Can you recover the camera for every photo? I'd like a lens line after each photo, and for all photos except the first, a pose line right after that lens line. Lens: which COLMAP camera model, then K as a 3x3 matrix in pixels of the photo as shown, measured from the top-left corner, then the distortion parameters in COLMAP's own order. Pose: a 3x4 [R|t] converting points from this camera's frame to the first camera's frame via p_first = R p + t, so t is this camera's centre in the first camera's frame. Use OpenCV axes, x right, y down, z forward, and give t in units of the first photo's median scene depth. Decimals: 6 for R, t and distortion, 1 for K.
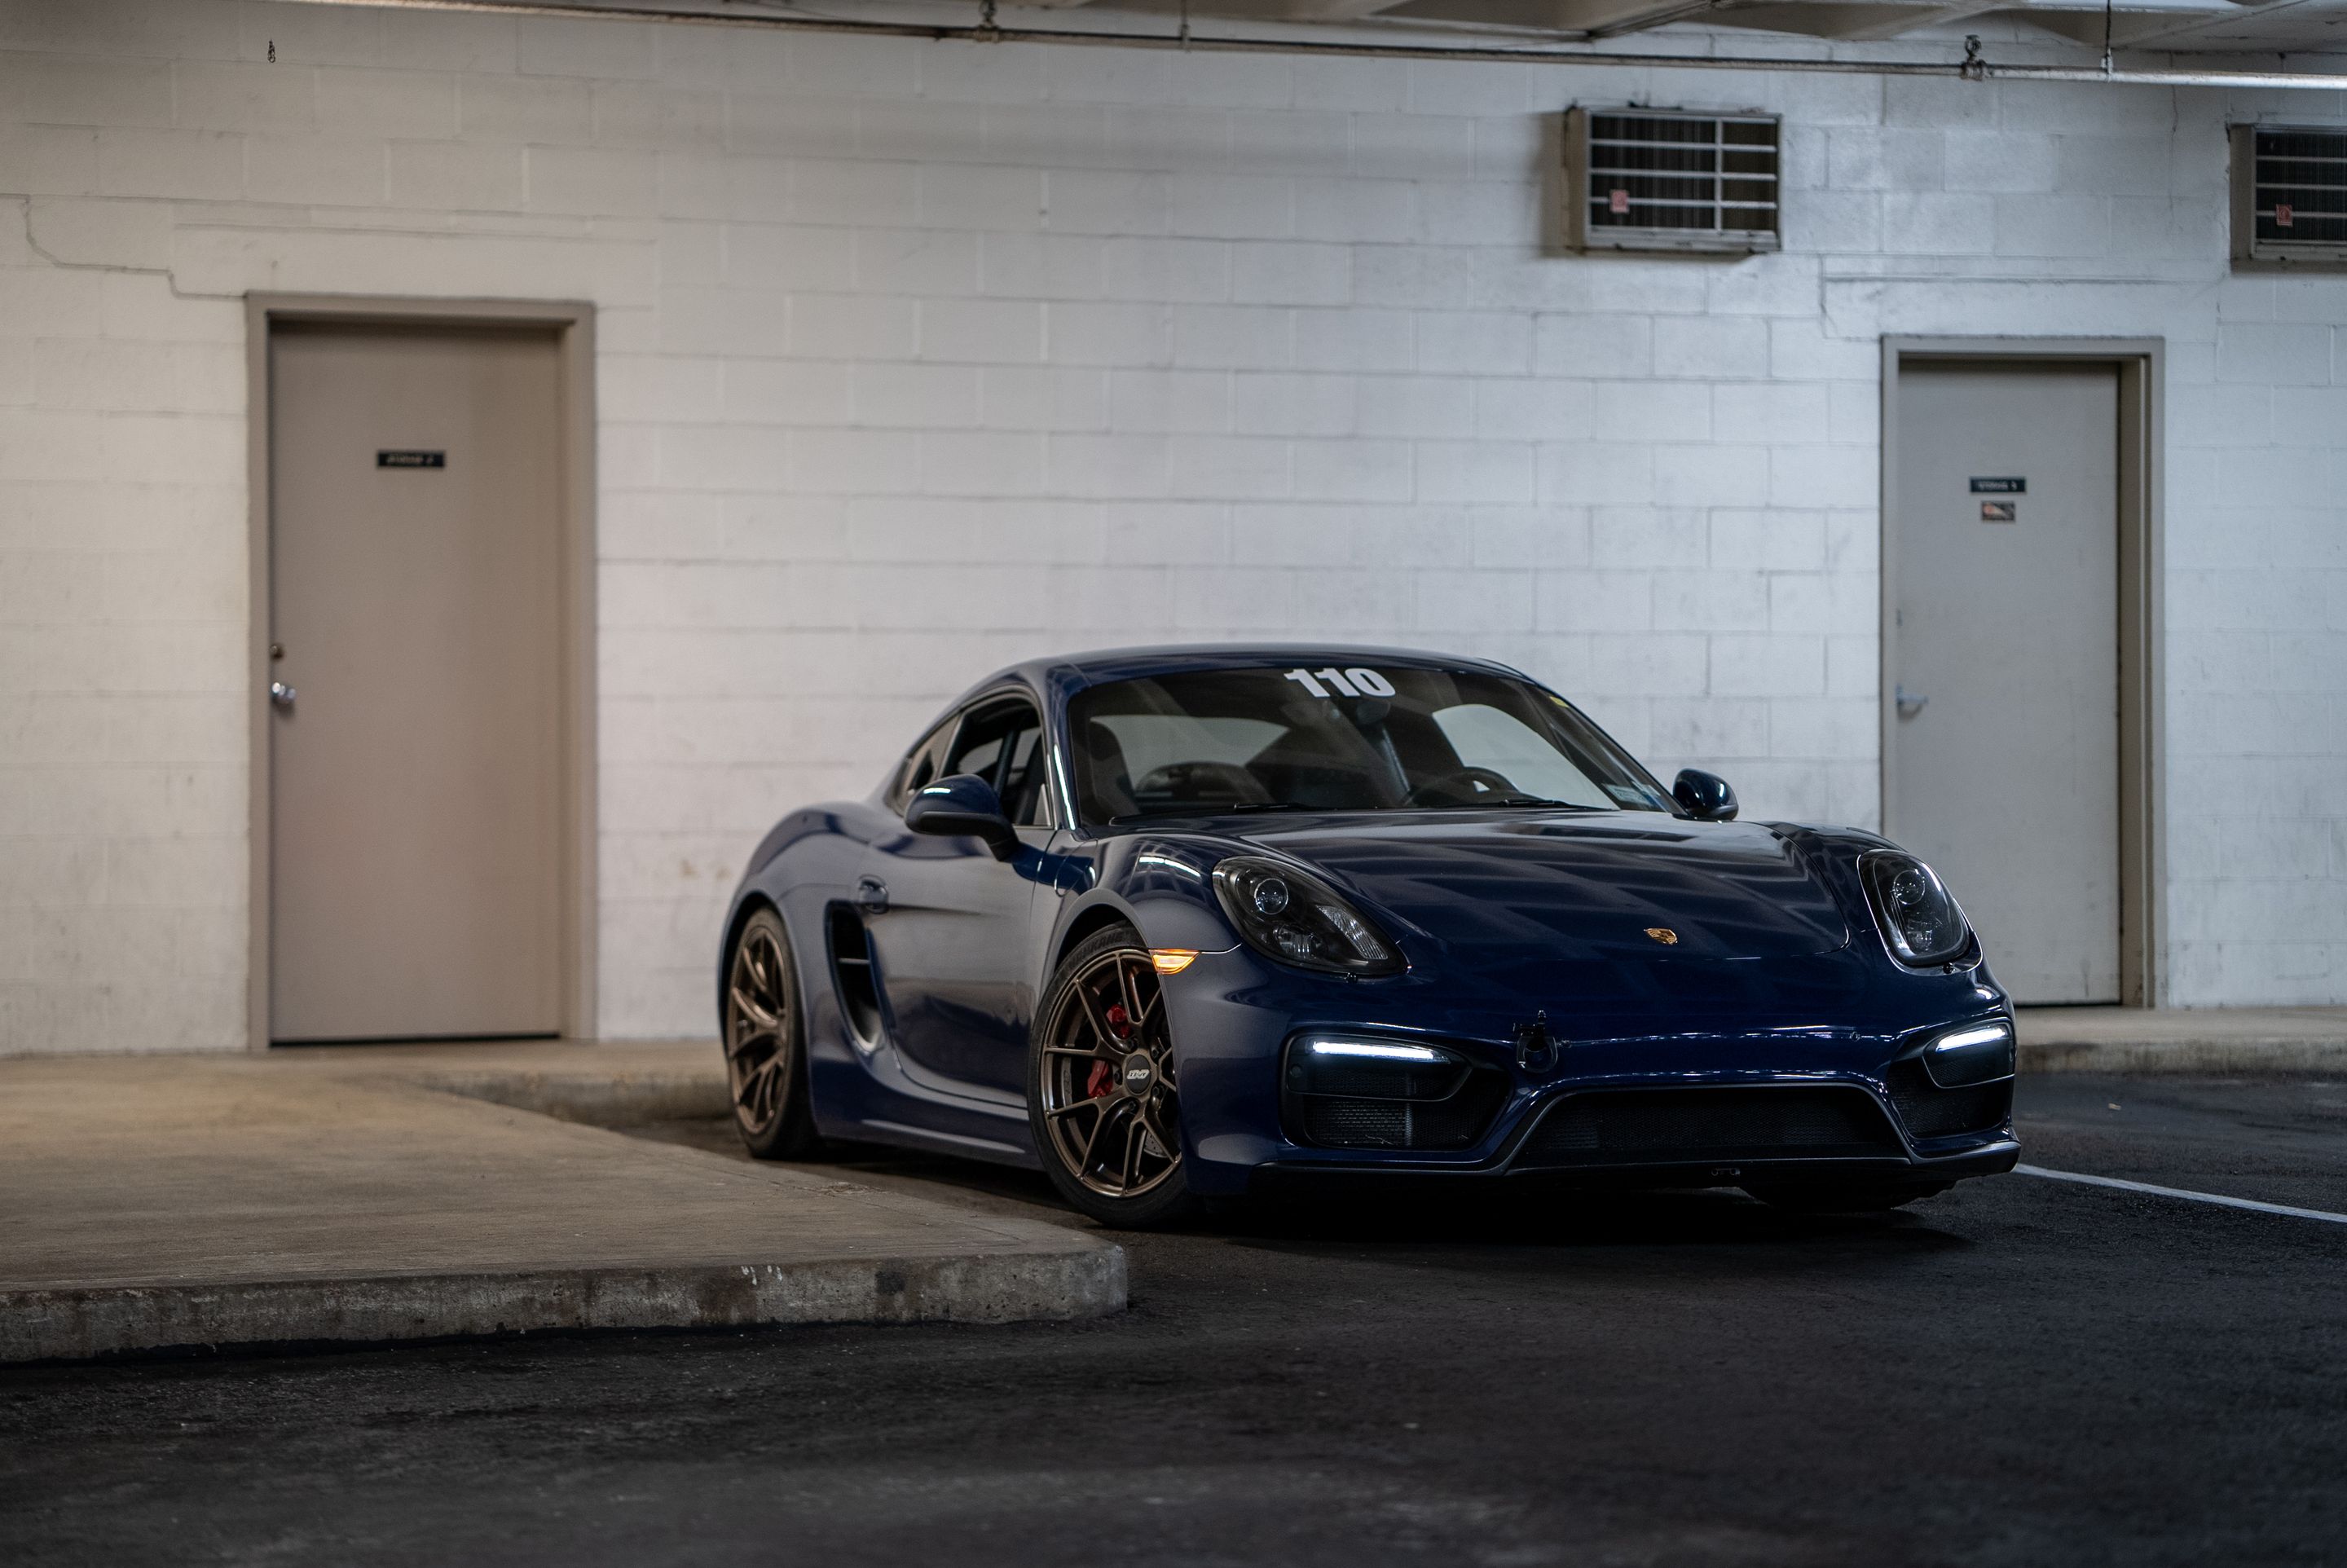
lens RADIAL K [[6586.0, 0, 1202.2], [0, 6586.0, 741.4], [0, 0, 1]] dist [0.711028, -2.208238]
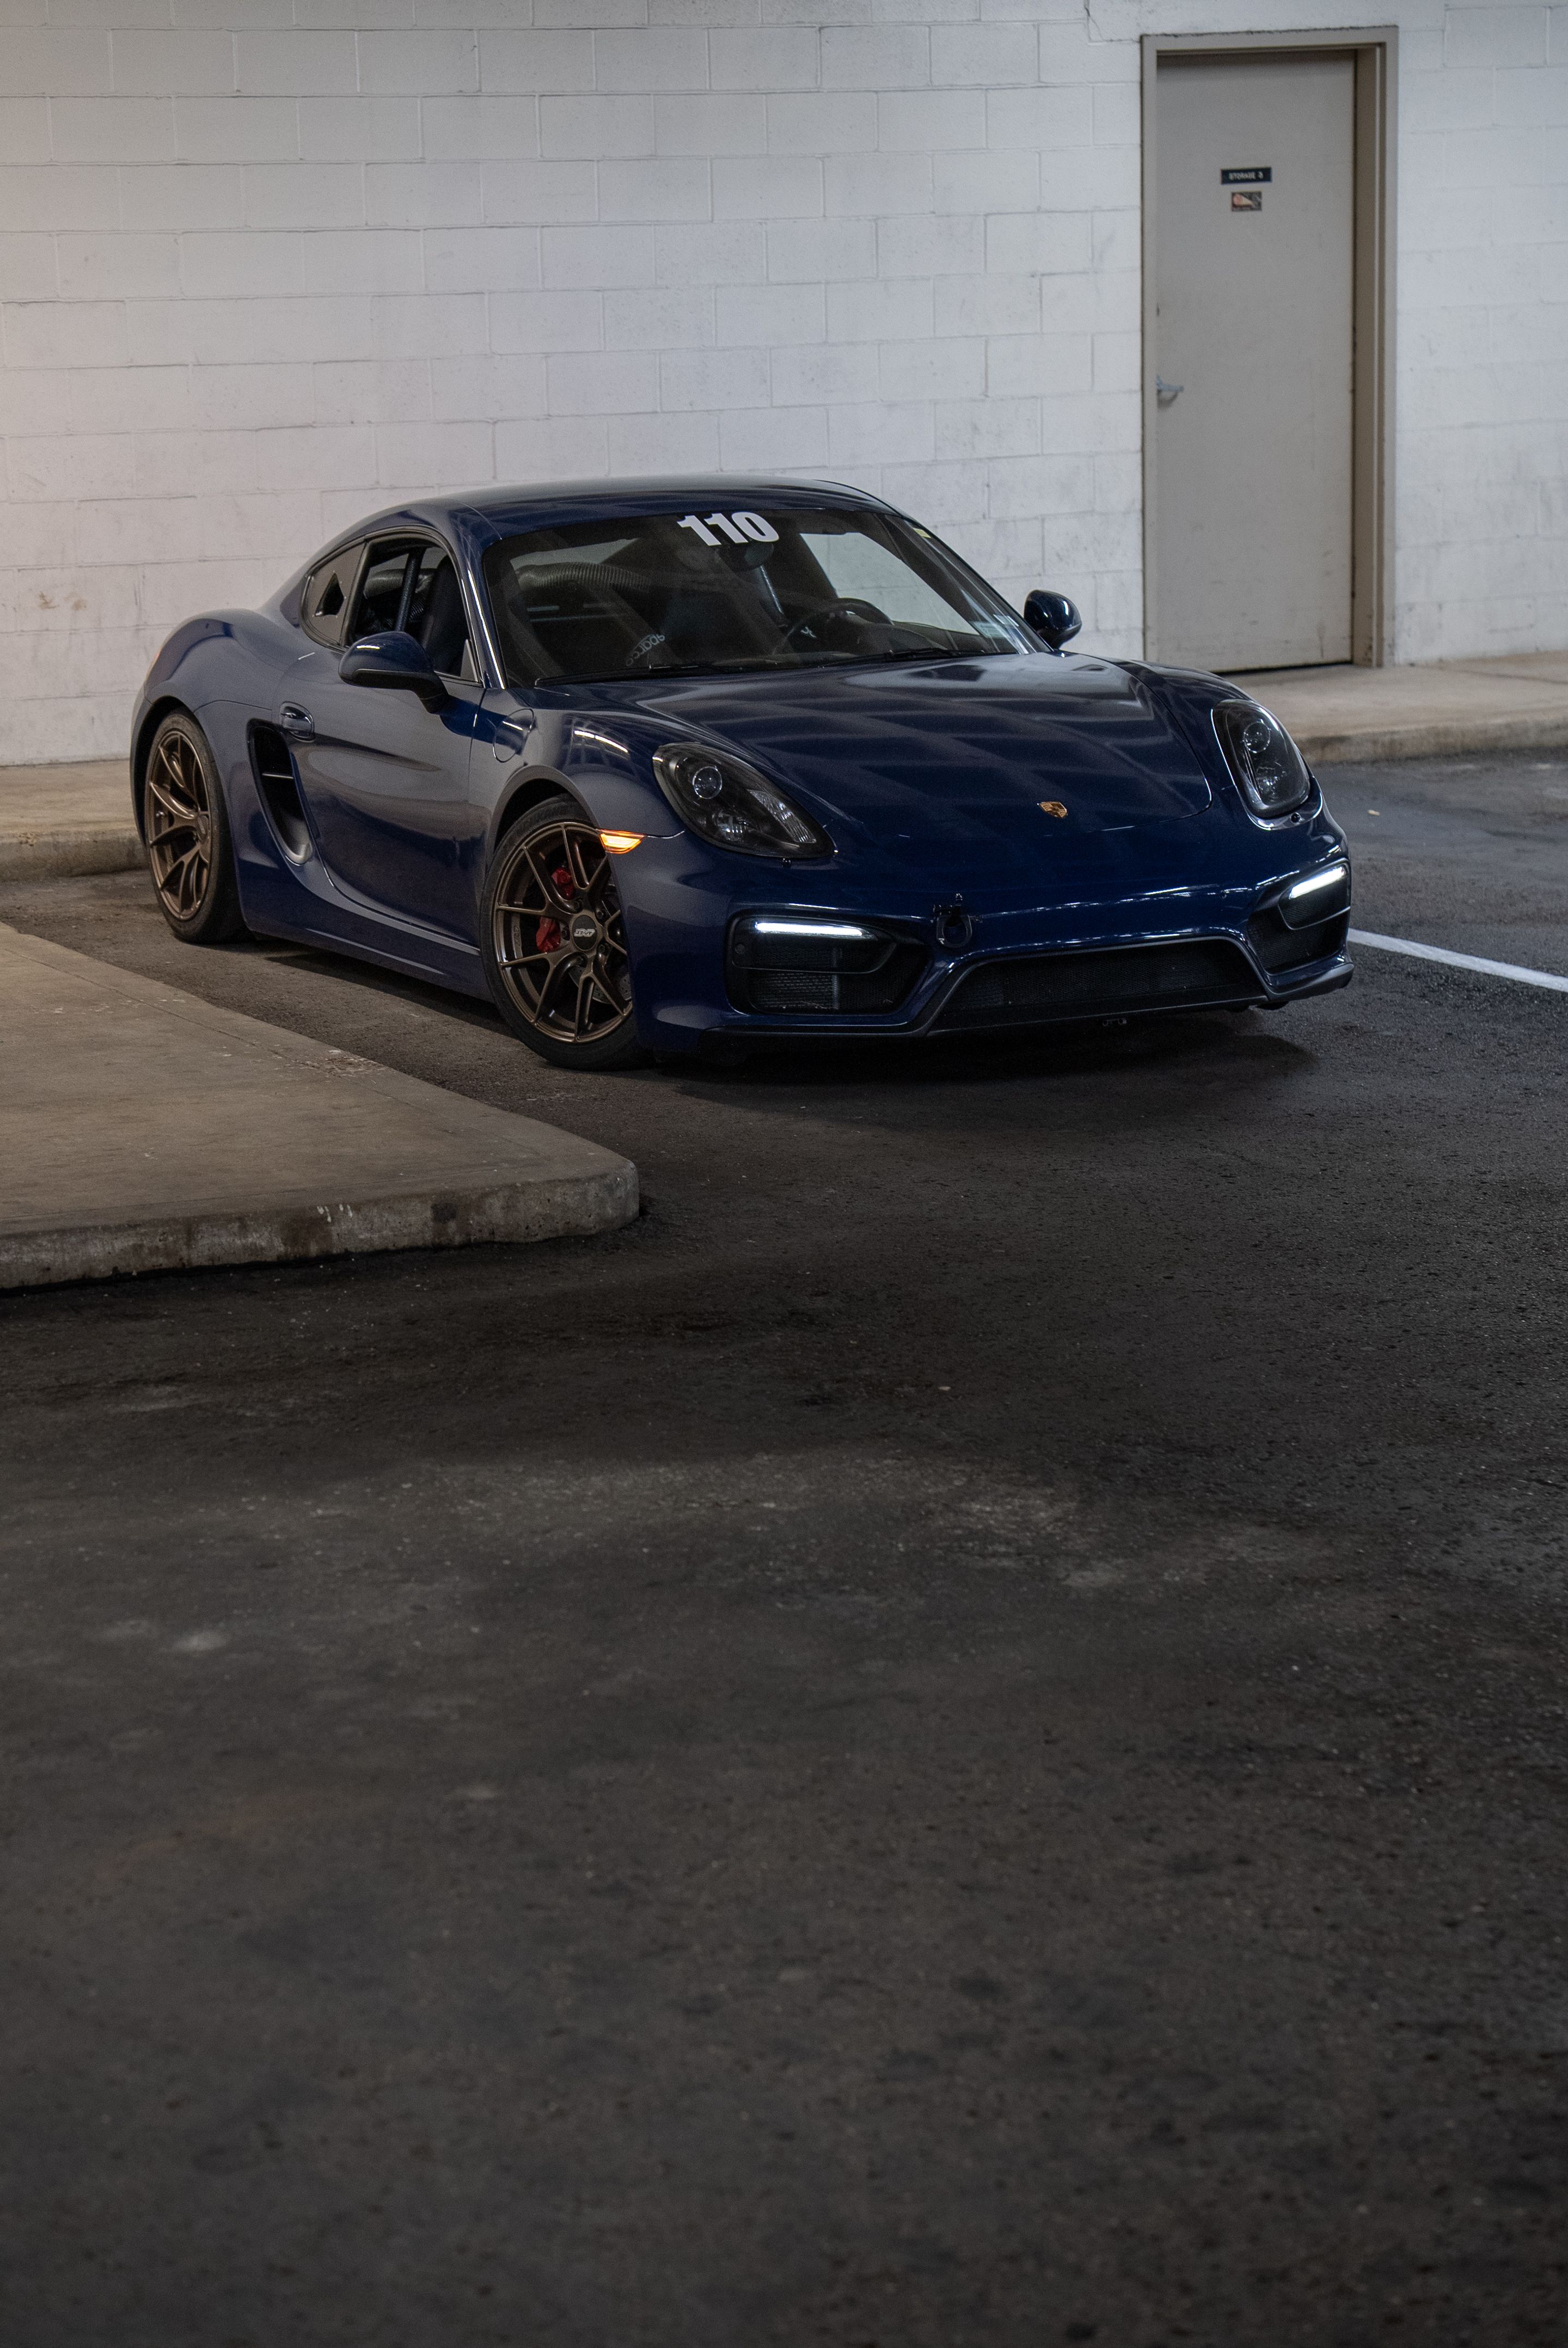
lens RADIAL K [[6422.1, 0, 947.4], [0, 6422.1, 1362.2], [0, 0, 1]] dist [0.696769, -1.852872]
pose [[0.994910, -0.034123, 0.094814, -0.047642], [0.015410, 0.981374, 0.191486, -0.075565], [-0.099582, -0.189050, 0.976905, -0.079298]]
